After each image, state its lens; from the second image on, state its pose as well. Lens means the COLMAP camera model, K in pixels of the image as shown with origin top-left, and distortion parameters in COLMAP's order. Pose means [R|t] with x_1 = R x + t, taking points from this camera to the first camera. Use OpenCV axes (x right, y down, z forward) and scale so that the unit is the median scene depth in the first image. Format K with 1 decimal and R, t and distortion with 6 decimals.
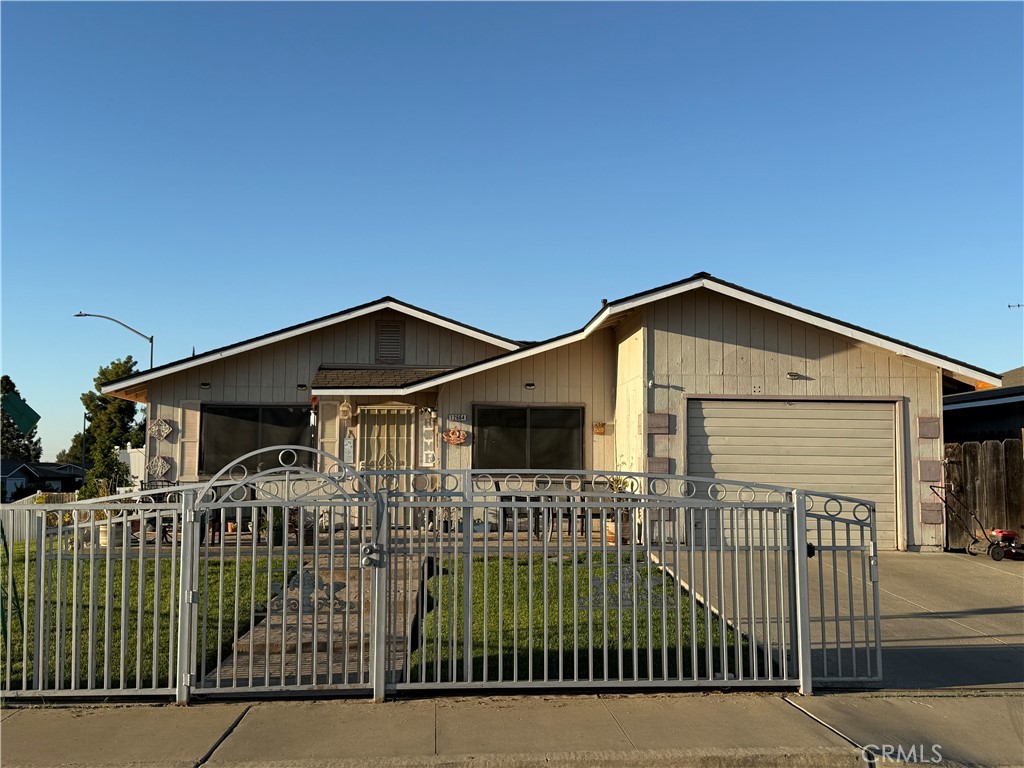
lens RADIAL K [[1051.5, 0, 521.4], [0, 1051.5, 385.5], [0, 0, 1]] dist [0.107964, 0.000000]
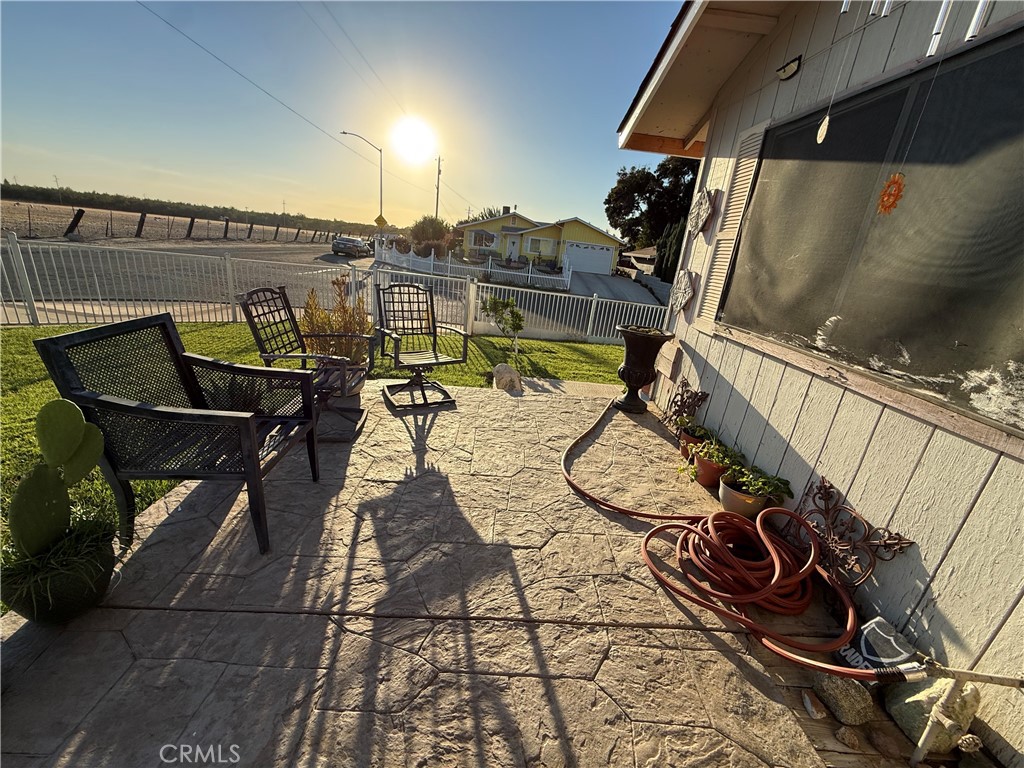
lens RADIAL K [[408.4, 0, 510.1], [0, 408.4, 381.7], [0, 0, 1]] dist [-0.000652, 0.000013]
pose [[-0.044265, 0.306556, -0.950823, -0.140226], [-0.018970, 0.951326, 0.307601, 0.059902], [0.998840, 0.031653, -0.036295, 0.948634]]
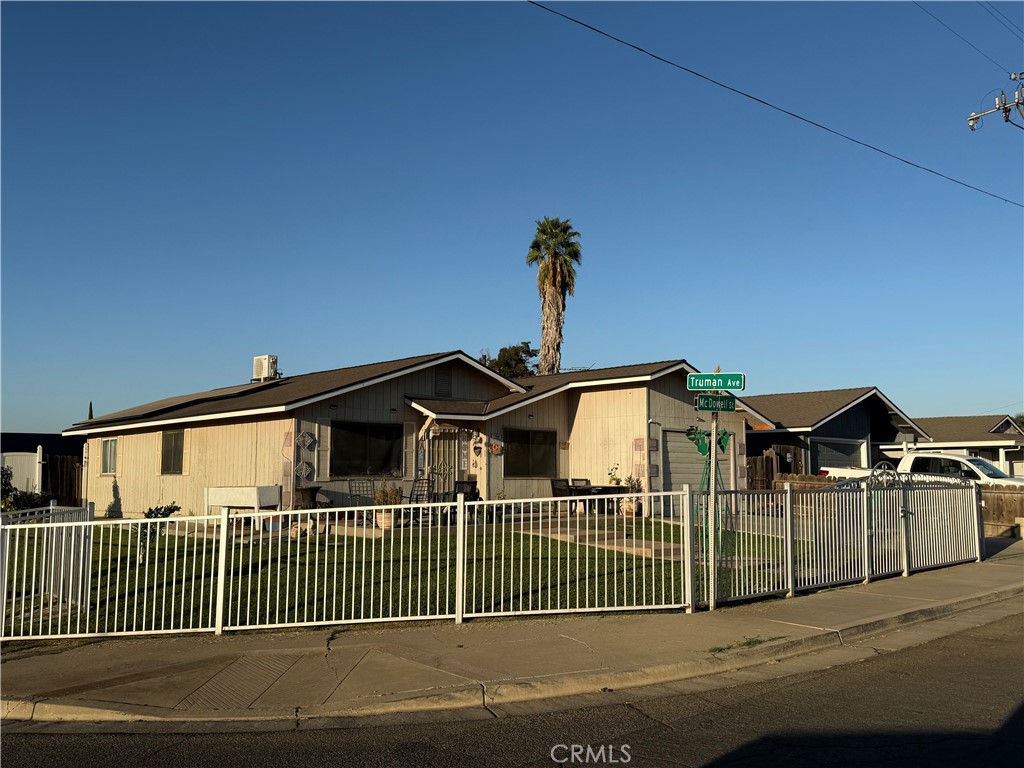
lens RADIAL K [[883.7, 0, 514.4], [0, 883.7, 385.2], [0, 0, 1]] dist [0.094248, -0.012365]
pose [[0.770792, 0.059757, 0.634278, -0.840872], [-0.048481, 0.998206, -0.035128, 0.001255], [-0.635240, -0.003674, 0.772306, 0.030654]]
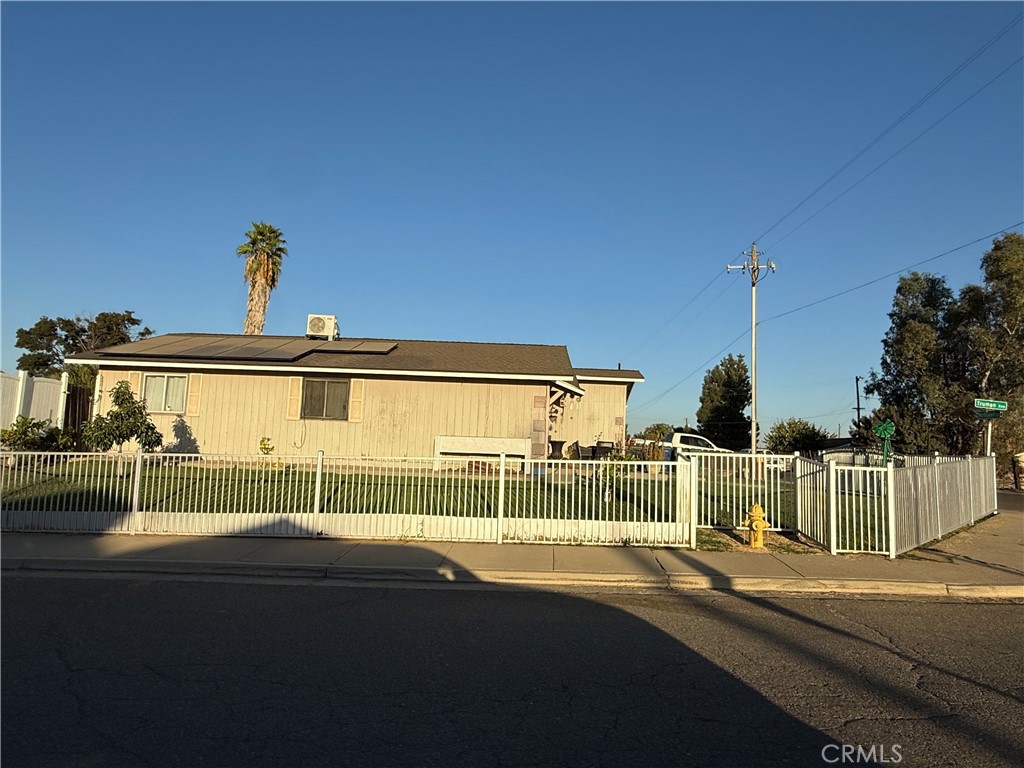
lens RADIAL K [[616.3, 0, 517.3], [0, 616.3, 386.4], [0, 0, 1]] dist [0.001873, 0.001406]
pose [[0.095894, 0.100603, 0.990295, -1.307980], [-0.123695, 0.988372, -0.088430, 0.106480], [-0.987676, -0.114015, 0.107223, 0.975561]]
